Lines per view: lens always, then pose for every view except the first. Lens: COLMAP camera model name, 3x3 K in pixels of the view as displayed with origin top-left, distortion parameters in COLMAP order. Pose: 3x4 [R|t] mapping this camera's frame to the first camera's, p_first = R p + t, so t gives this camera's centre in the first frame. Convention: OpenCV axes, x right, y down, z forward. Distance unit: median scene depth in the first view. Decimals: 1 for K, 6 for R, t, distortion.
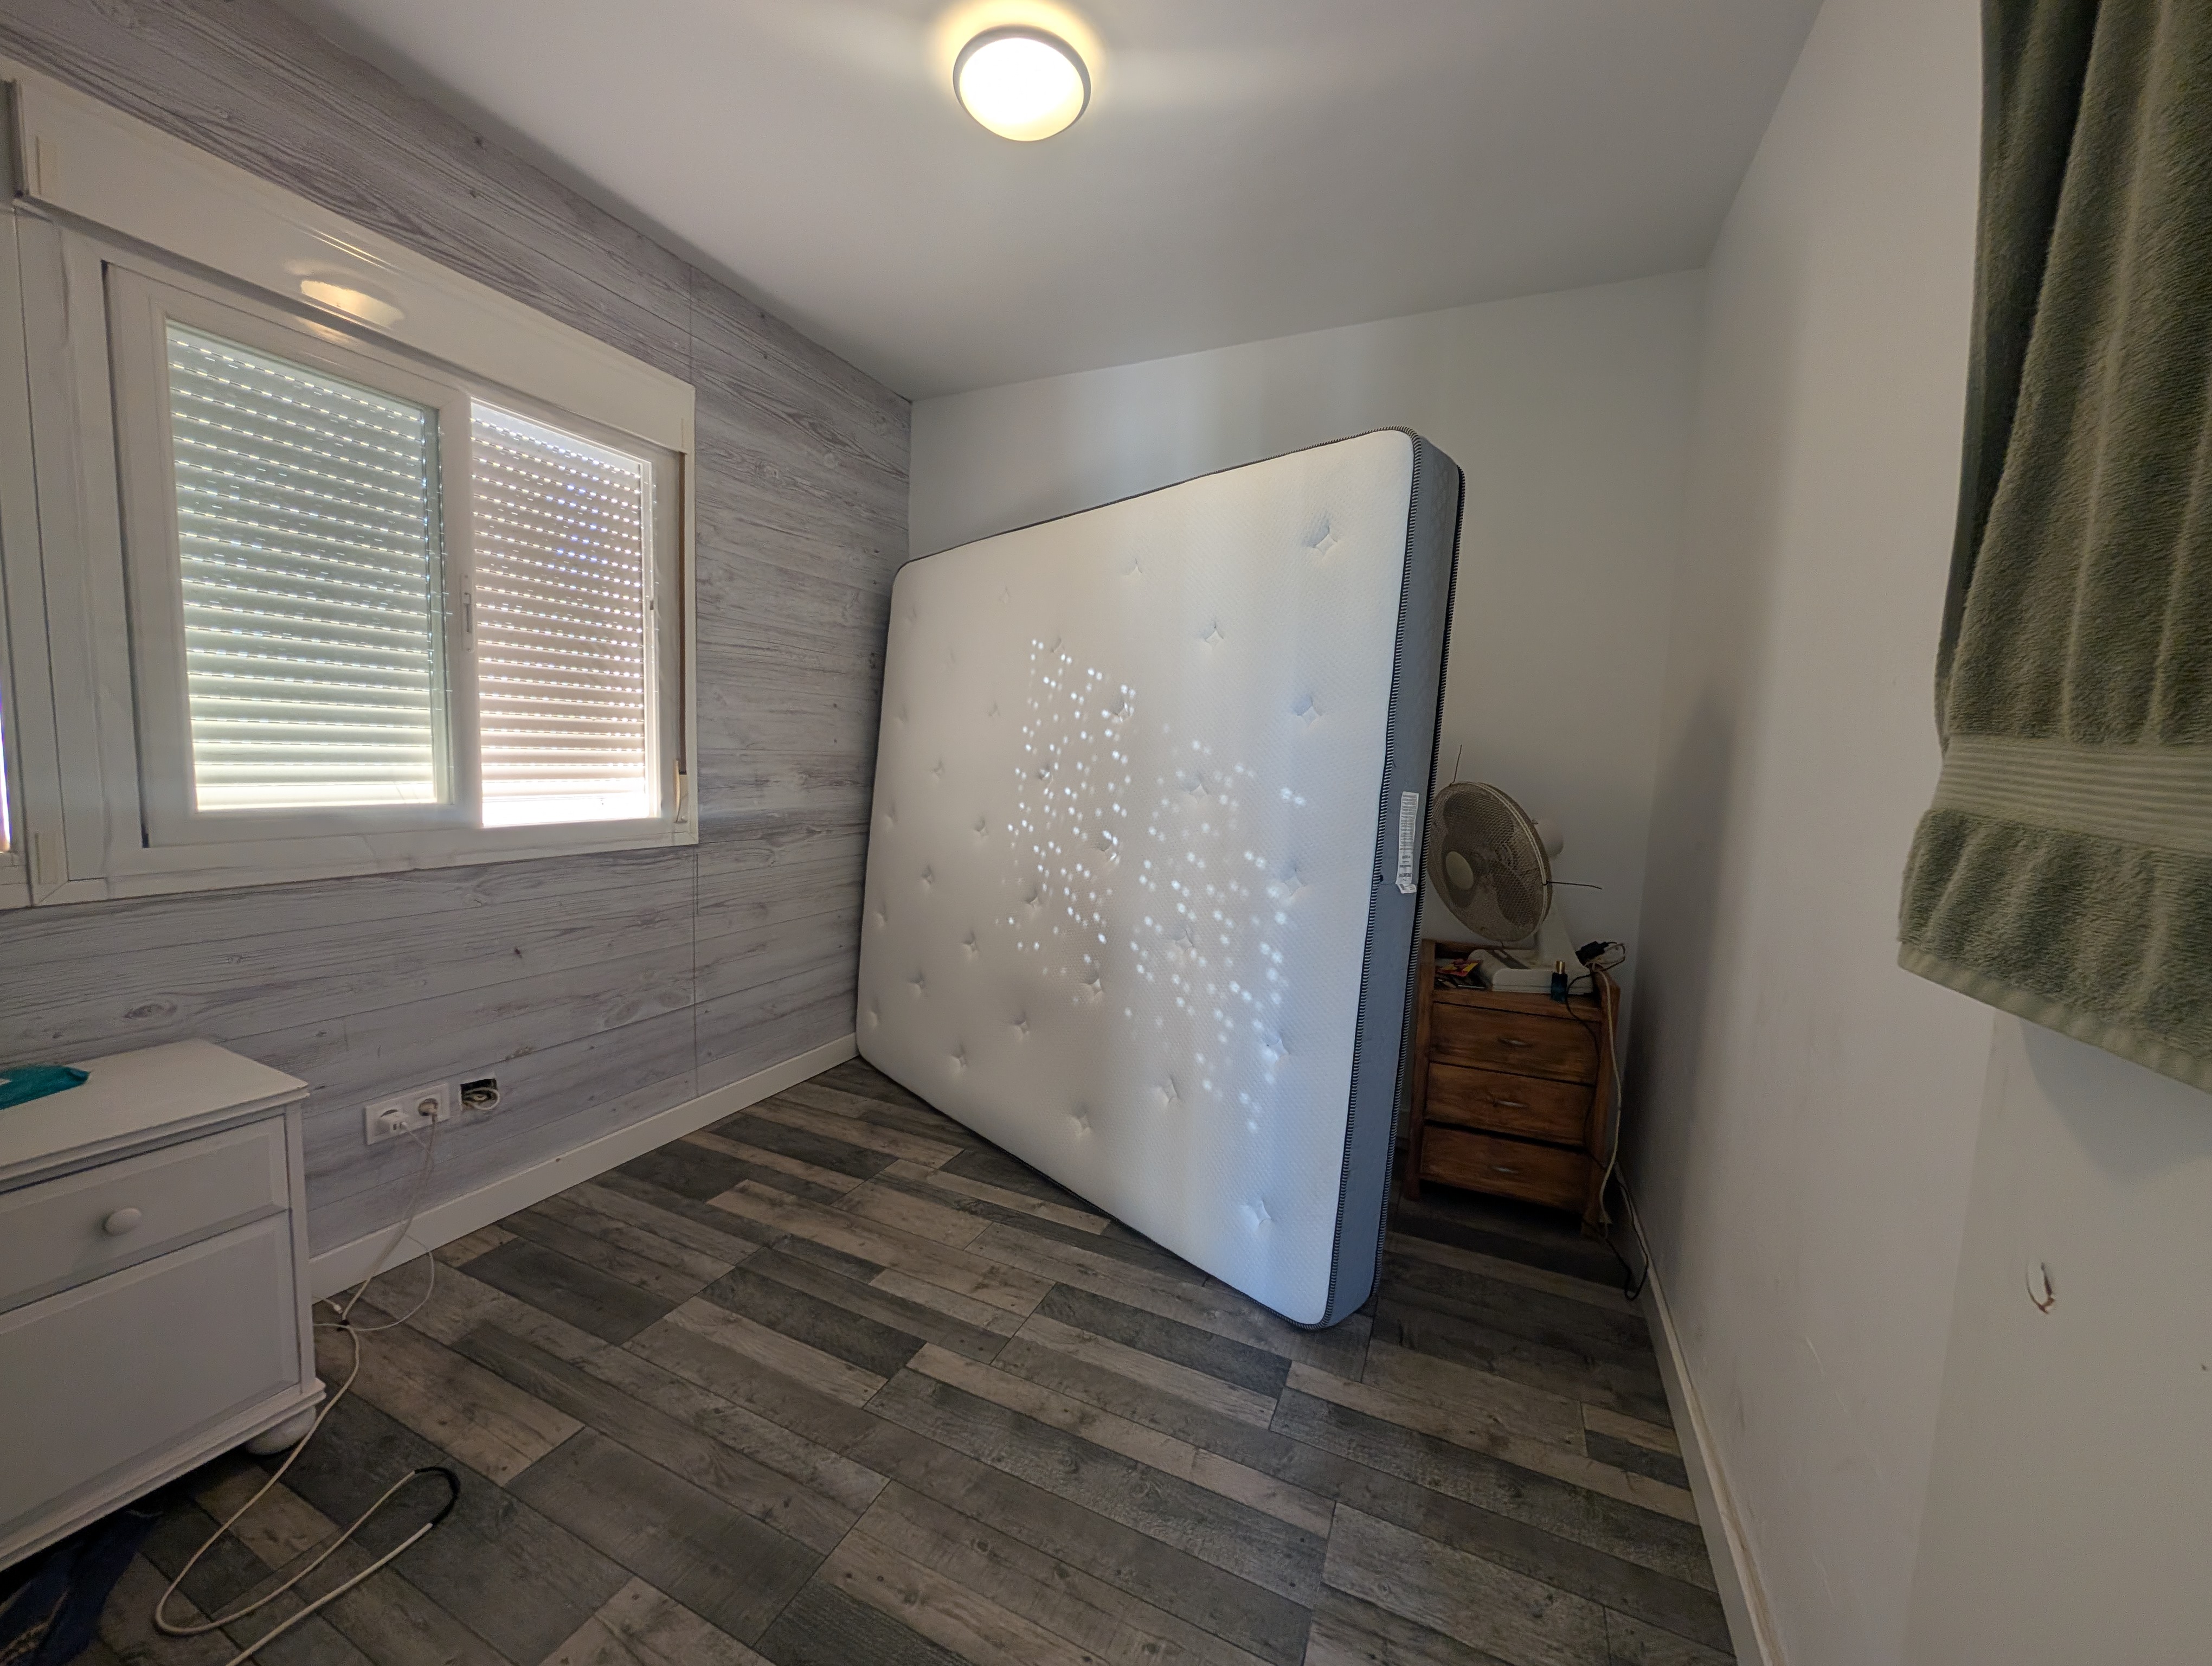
lens RADIAL K [[842.8, 0, 1098.9], [0, 842.8, 835.4], [0, 0, 1]] dist [0.000146, -0.000092]
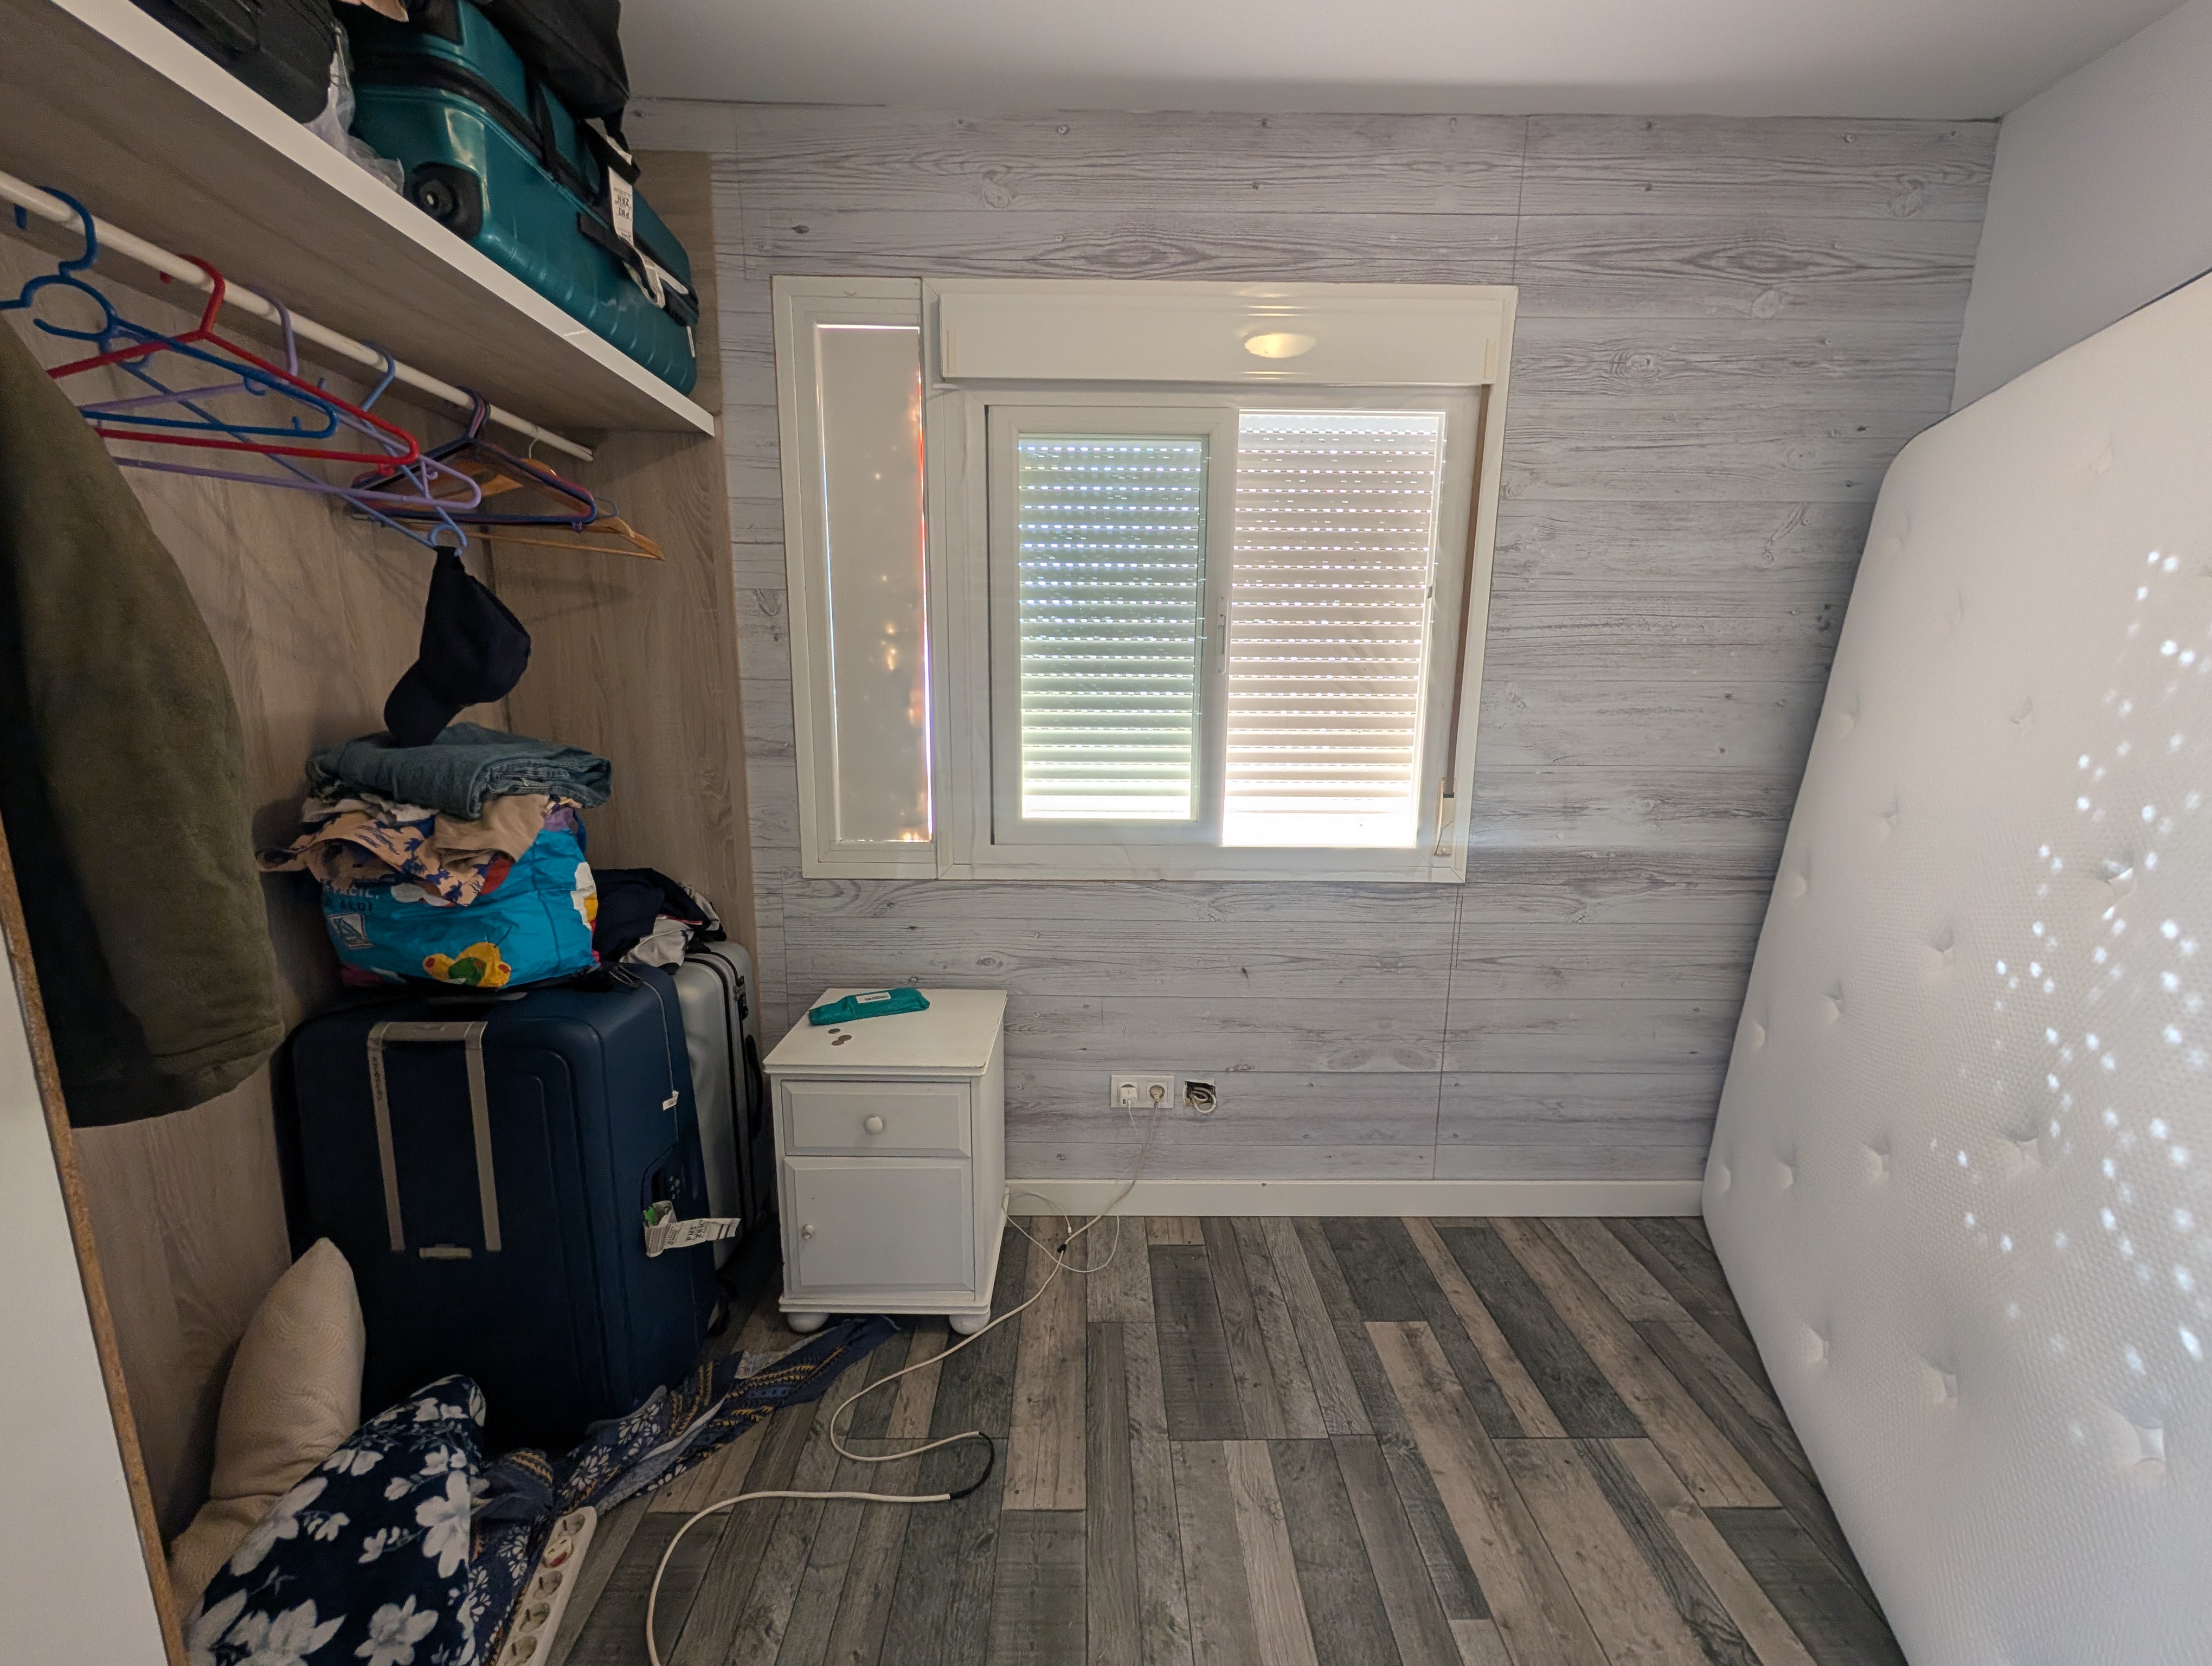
lens RADIAL K [[842.8, 0, 1098.9], [0, 842.8, 835.4], [0, 0, 1]] dist [0.000146, -0.000092]
pose [[0.428916, 0.125568, -0.894575, 0.102951], [-0.079202, 0.991706, 0.101227, -0.102541], [0.899866, 0.027435, 0.435303, 0.384862]]
